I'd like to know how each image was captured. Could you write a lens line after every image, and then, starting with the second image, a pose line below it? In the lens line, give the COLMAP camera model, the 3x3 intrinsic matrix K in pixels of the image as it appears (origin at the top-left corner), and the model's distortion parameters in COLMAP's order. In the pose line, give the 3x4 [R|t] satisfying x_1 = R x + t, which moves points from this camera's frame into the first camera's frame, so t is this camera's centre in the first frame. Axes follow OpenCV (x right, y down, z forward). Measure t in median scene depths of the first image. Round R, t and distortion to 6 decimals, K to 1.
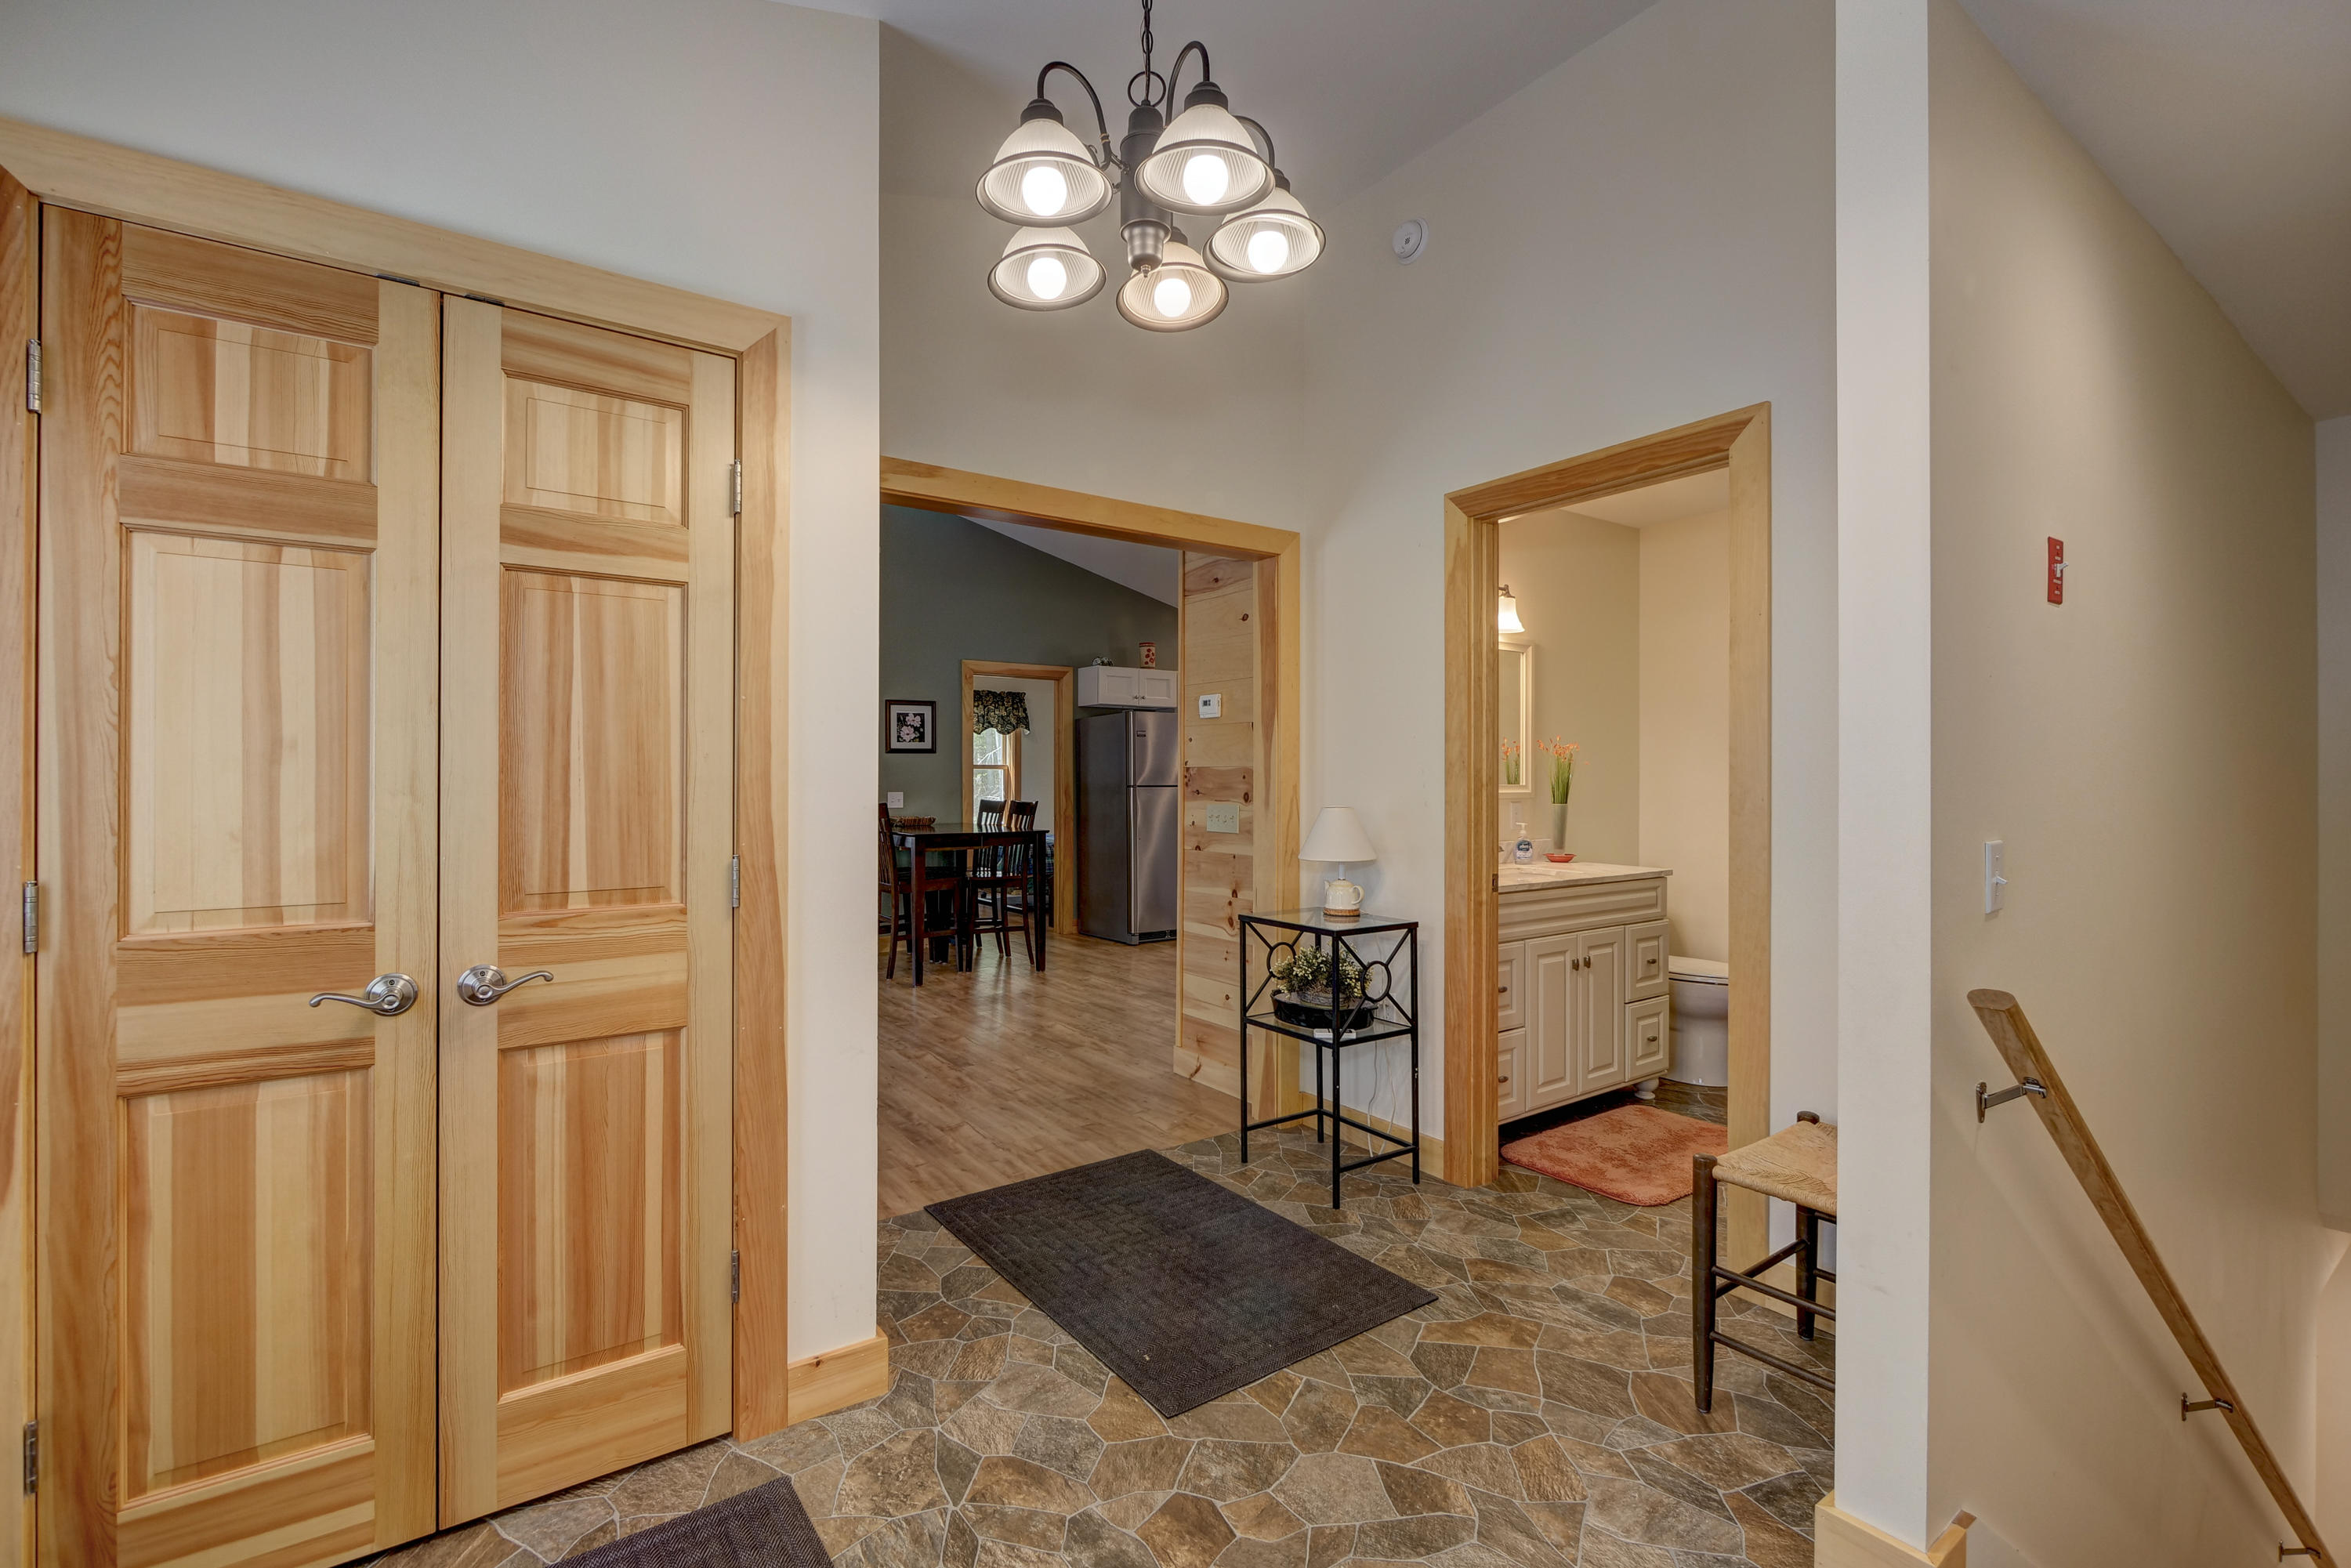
lens RADIAL K [[1021.1, 0, 1174.3], [0, 1021.1, 779.3], [0, 0, 1]] dist [-0.000953, 0.000025]
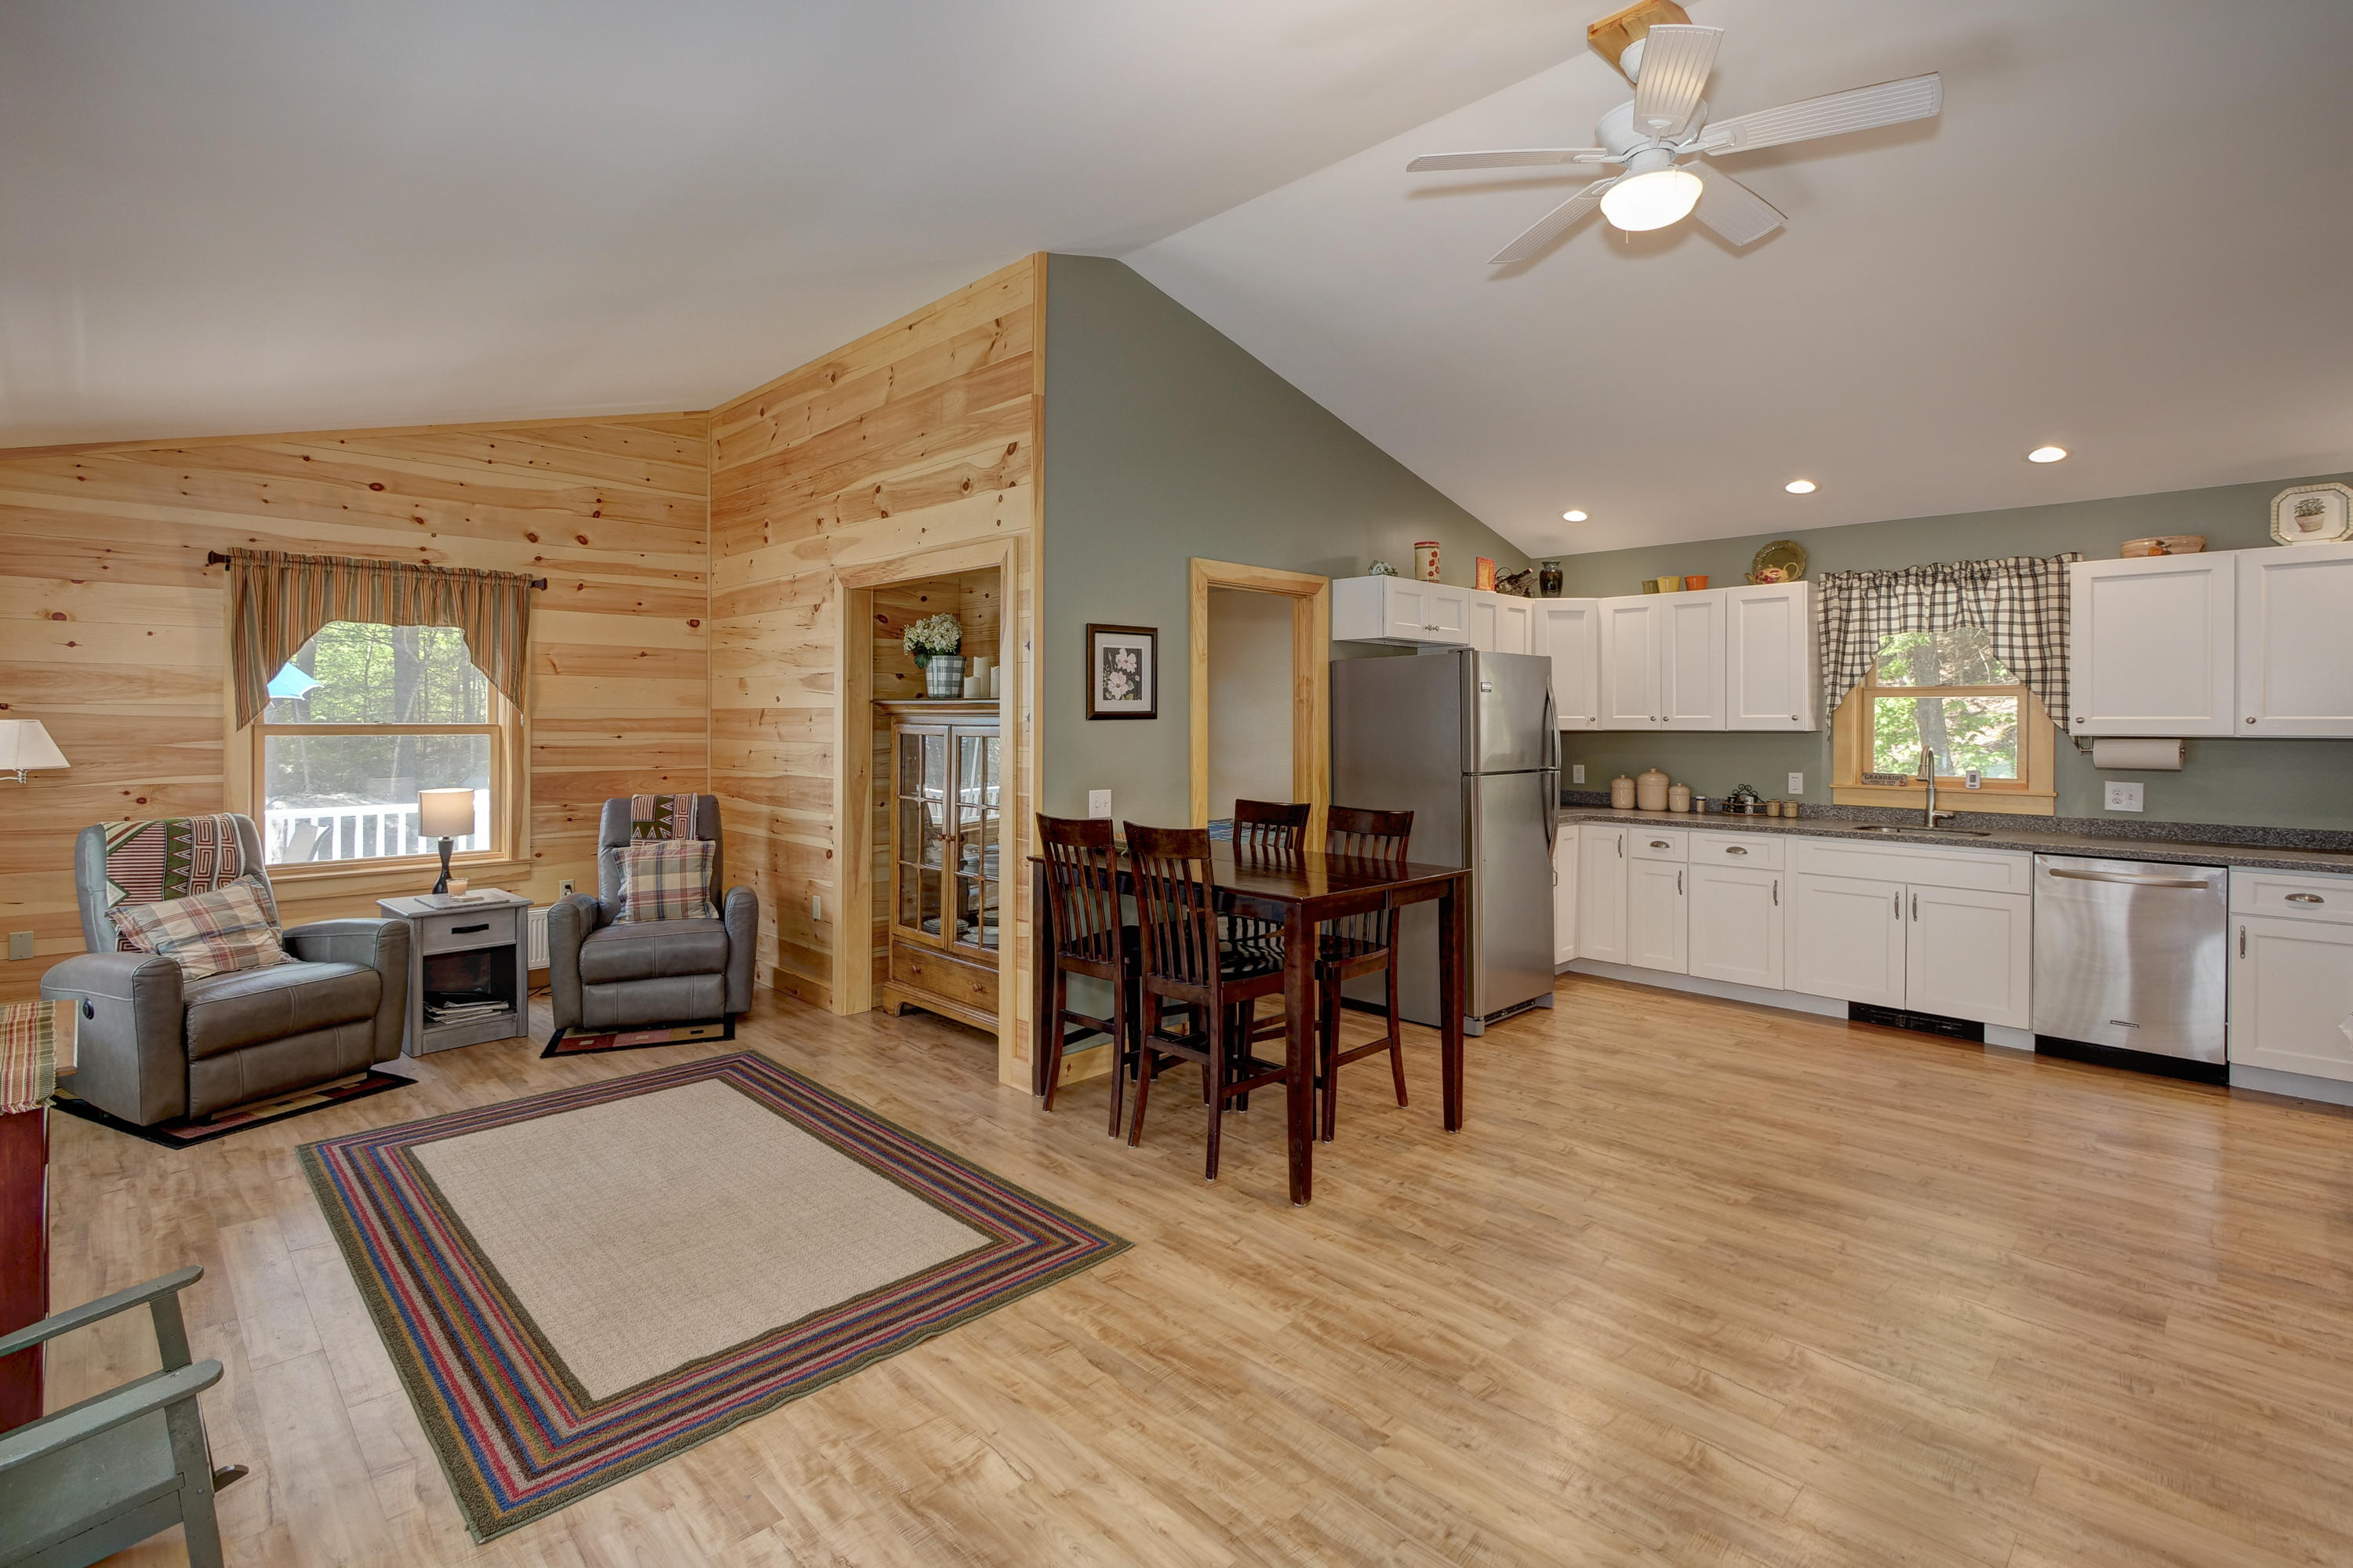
lens RADIAL K [[1095.1, 0, 1212.9], [0, 1095.1, 712.8], [0, 0, 1]] dist [-0.000999, -0.000204]
pose [[0.986161, 0.000269, 0.165792, -0.481891], [0.001631, 0.999935, -0.011318, -0.034783], [-0.165784, 0.011432, 0.986096, 0.616493]]
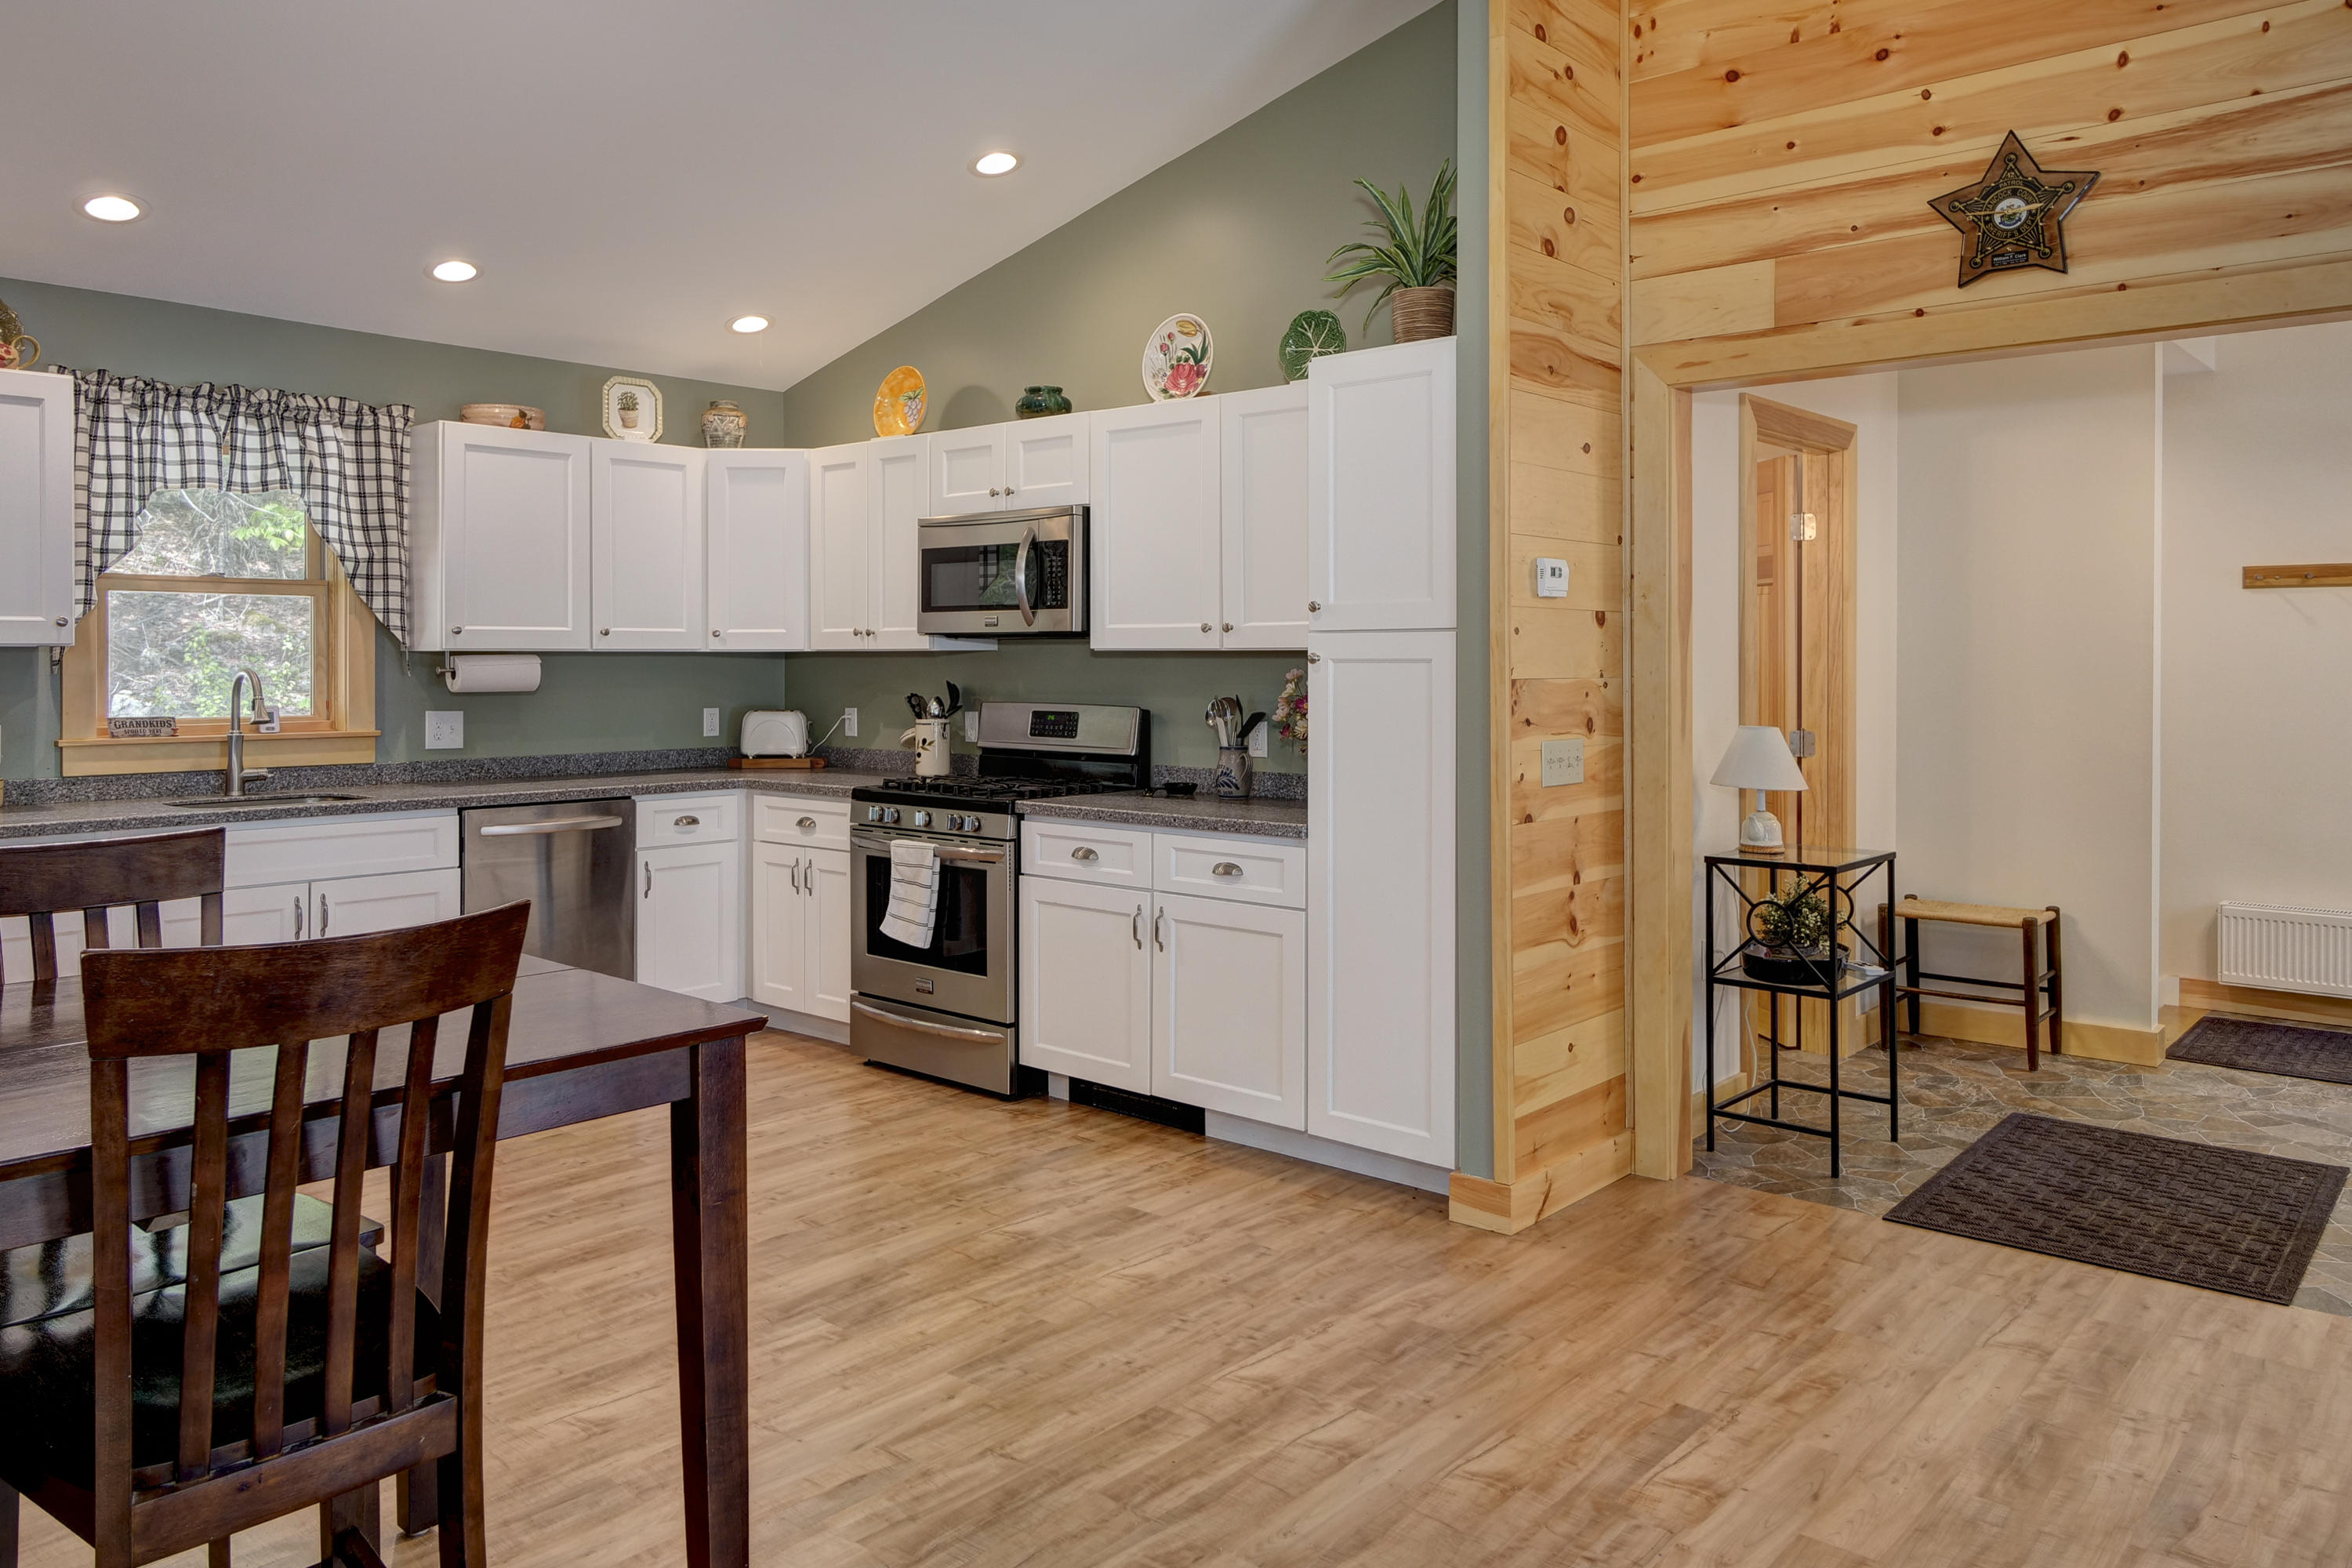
lens RADIAL K [[1604.5, 0, 1150.0], [0, 1604.5, 683.3], [0, 0, 1]] dist [0.004129, -0.001110]
pose [[-0.197178, -0.024778, 0.980055, -0.728558], [0.001254, 0.999673, 0.025526, -0.029556], [-0.980367, 0.006262, -0.197082, 1.233344]]
